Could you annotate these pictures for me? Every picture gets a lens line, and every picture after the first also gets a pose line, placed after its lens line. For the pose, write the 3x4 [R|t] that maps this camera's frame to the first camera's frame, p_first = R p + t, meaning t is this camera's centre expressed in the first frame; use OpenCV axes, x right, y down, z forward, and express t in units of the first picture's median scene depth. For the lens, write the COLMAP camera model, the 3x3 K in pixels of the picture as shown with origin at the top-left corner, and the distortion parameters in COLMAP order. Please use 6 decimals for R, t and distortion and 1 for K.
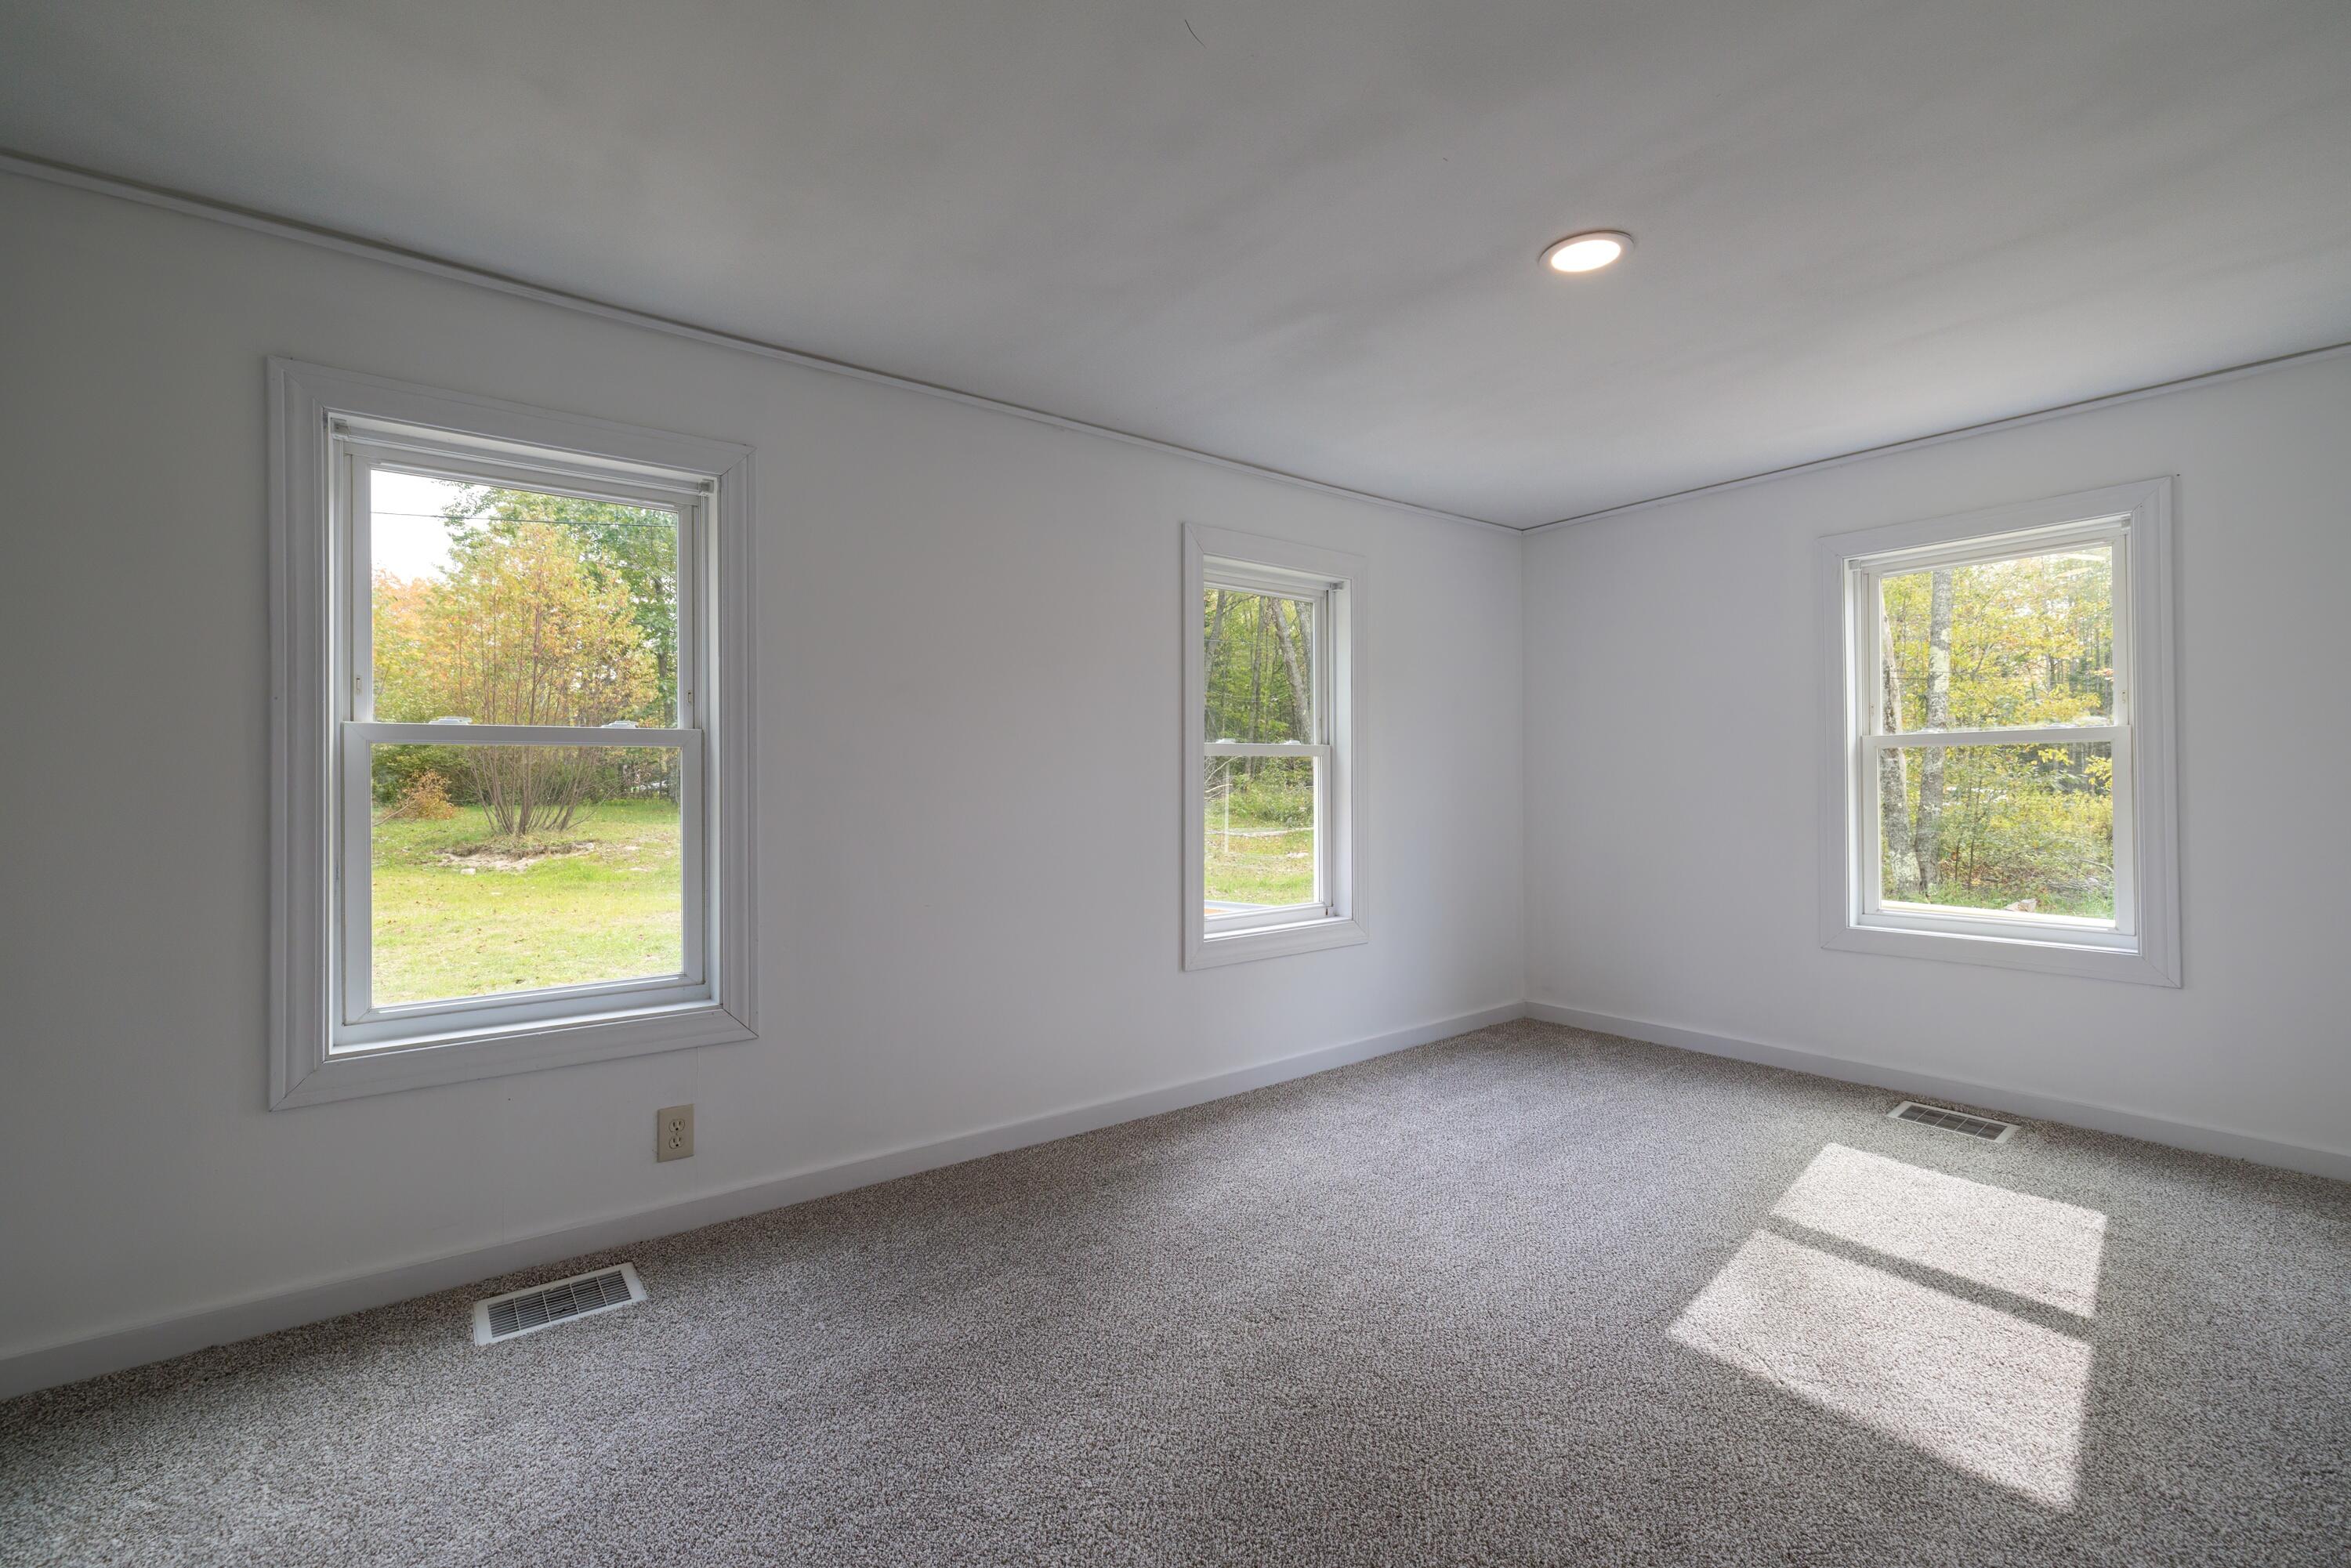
lens RADIAL K [[1001.6, 0, 1175.5], [0, 1001.6, 784.0], [0, 0, 1]] dist [-0.004010, -0.000029]
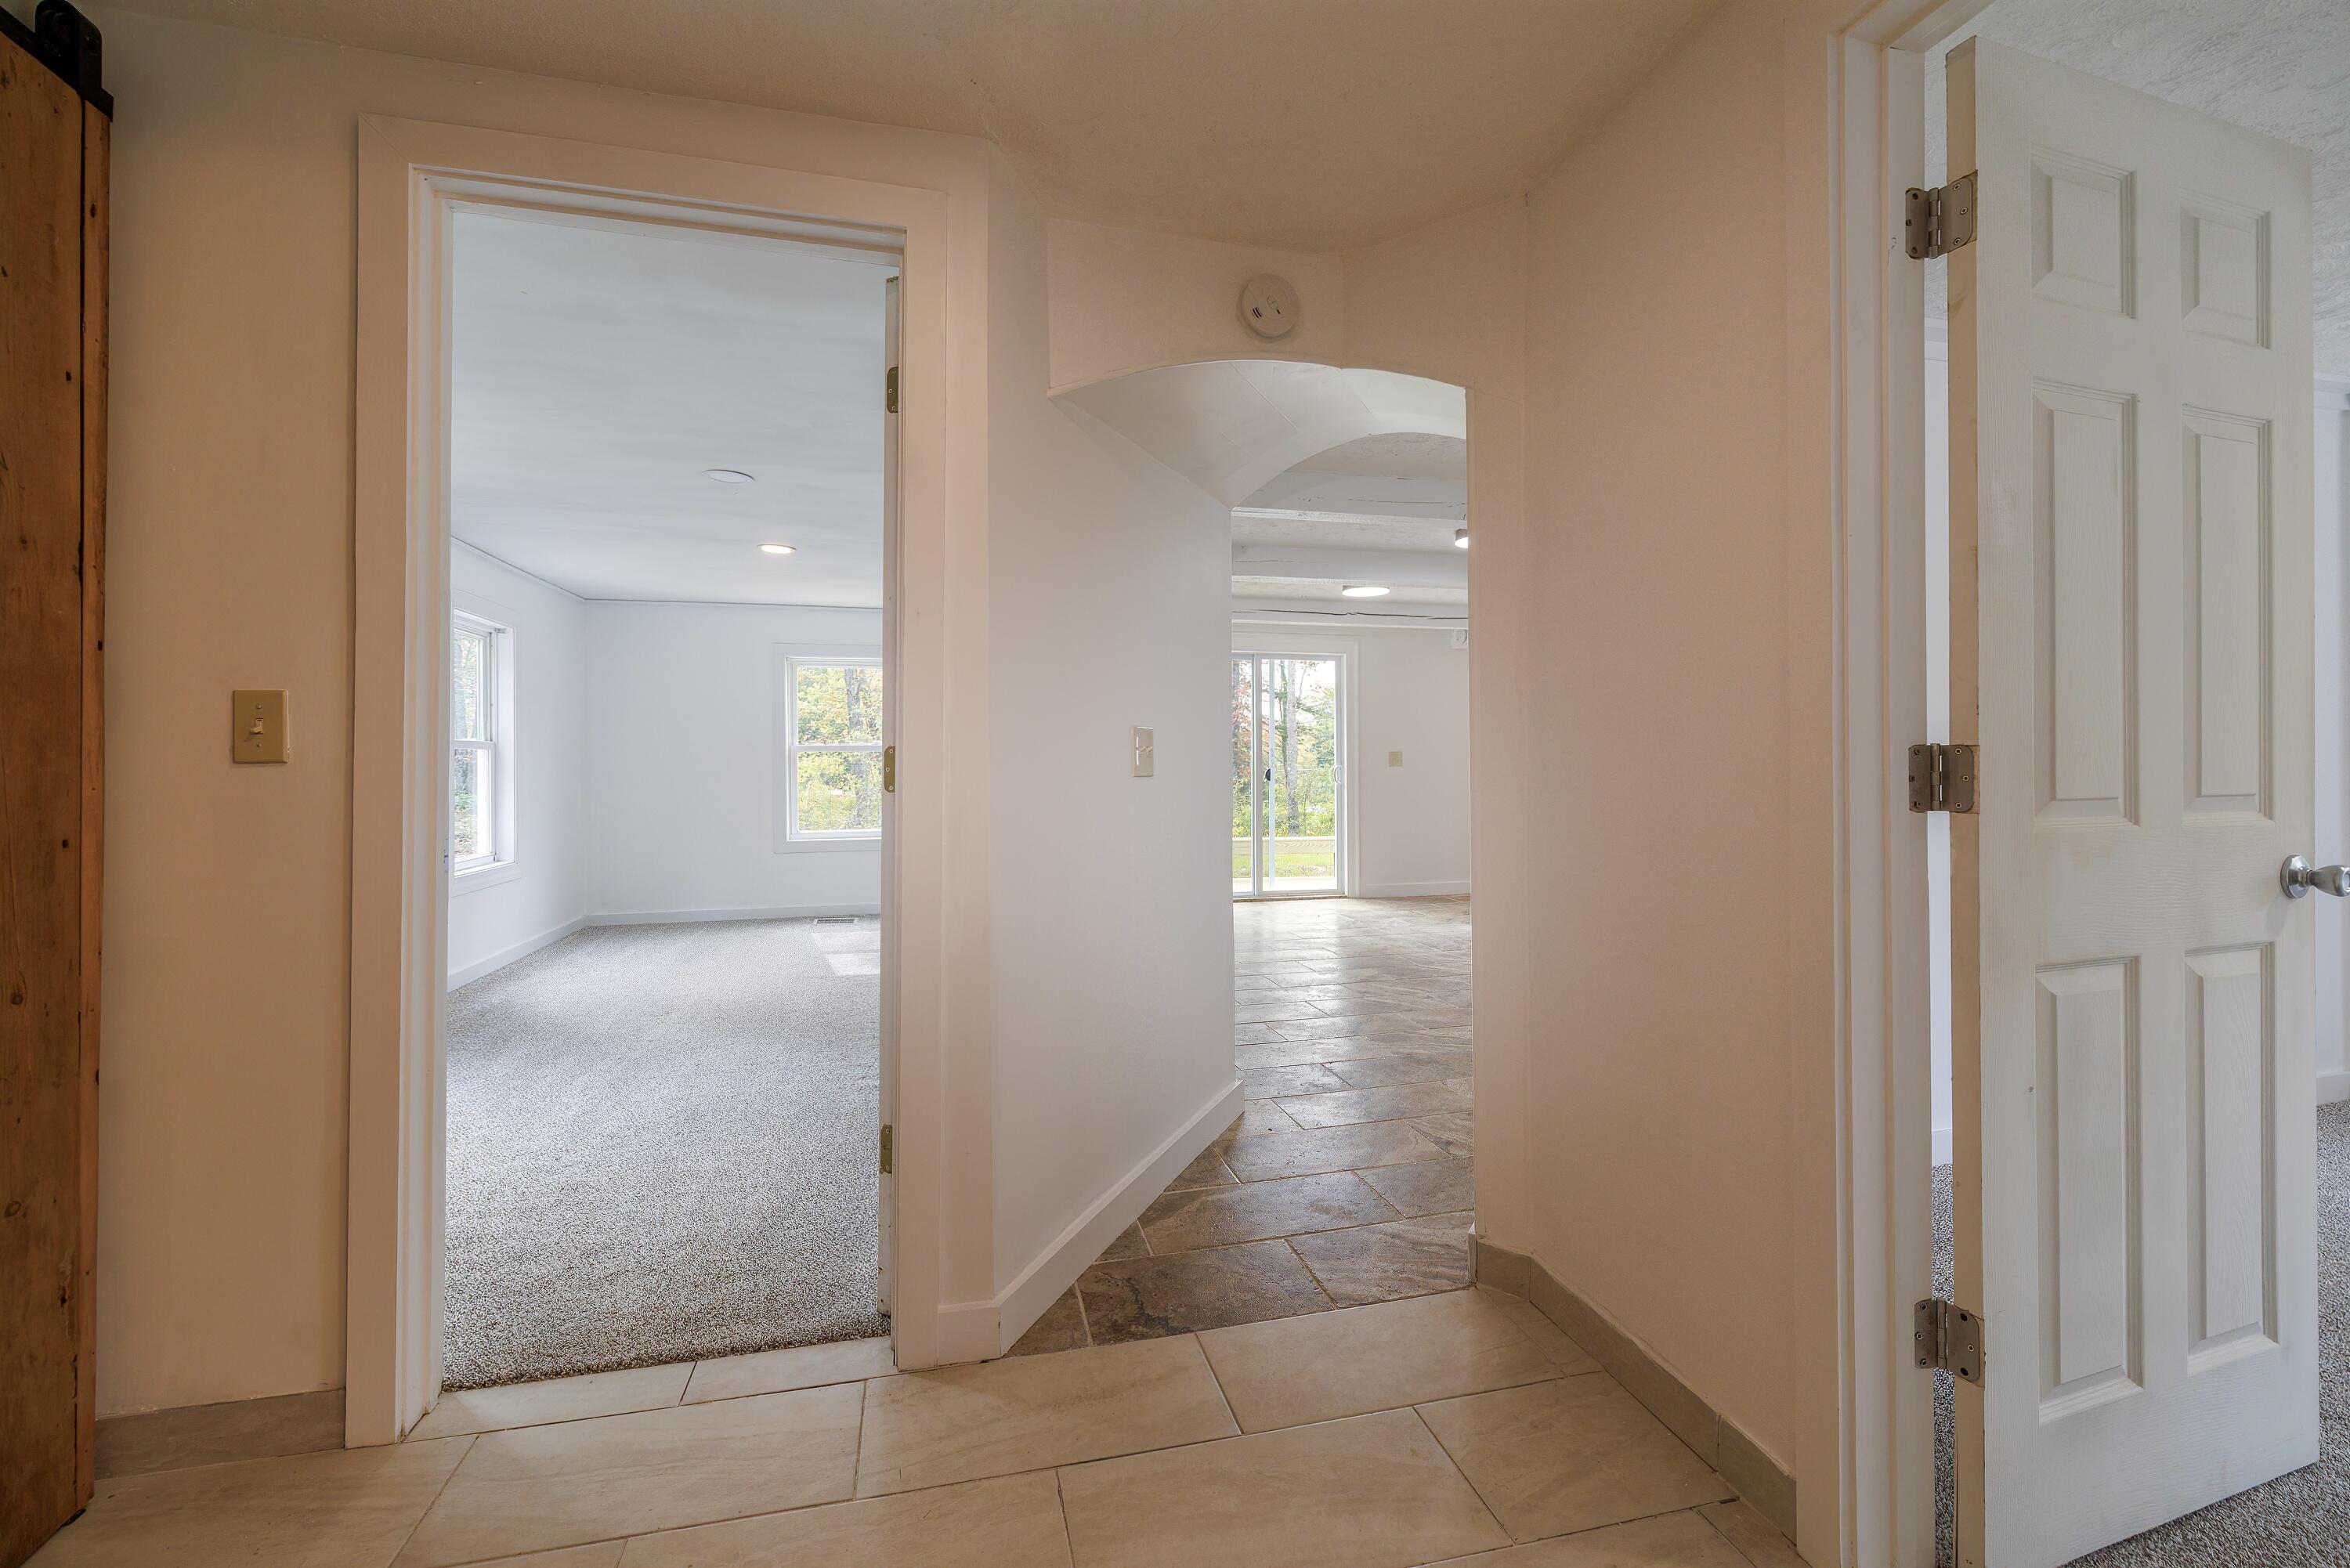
lens RADIAL K [[1001.1, 0, 1175.0], [0, 1001.1, 784.0], [0, 0, 1]] dist [-0.004010, -0.000029]
pose [[0.399709, -0.010503, 0.916582, -0.770426], [-0.001296, 0.999927, 0.012023, 0.002794], [-0.916641, -0.005993, 0.399666, -0.459089]]
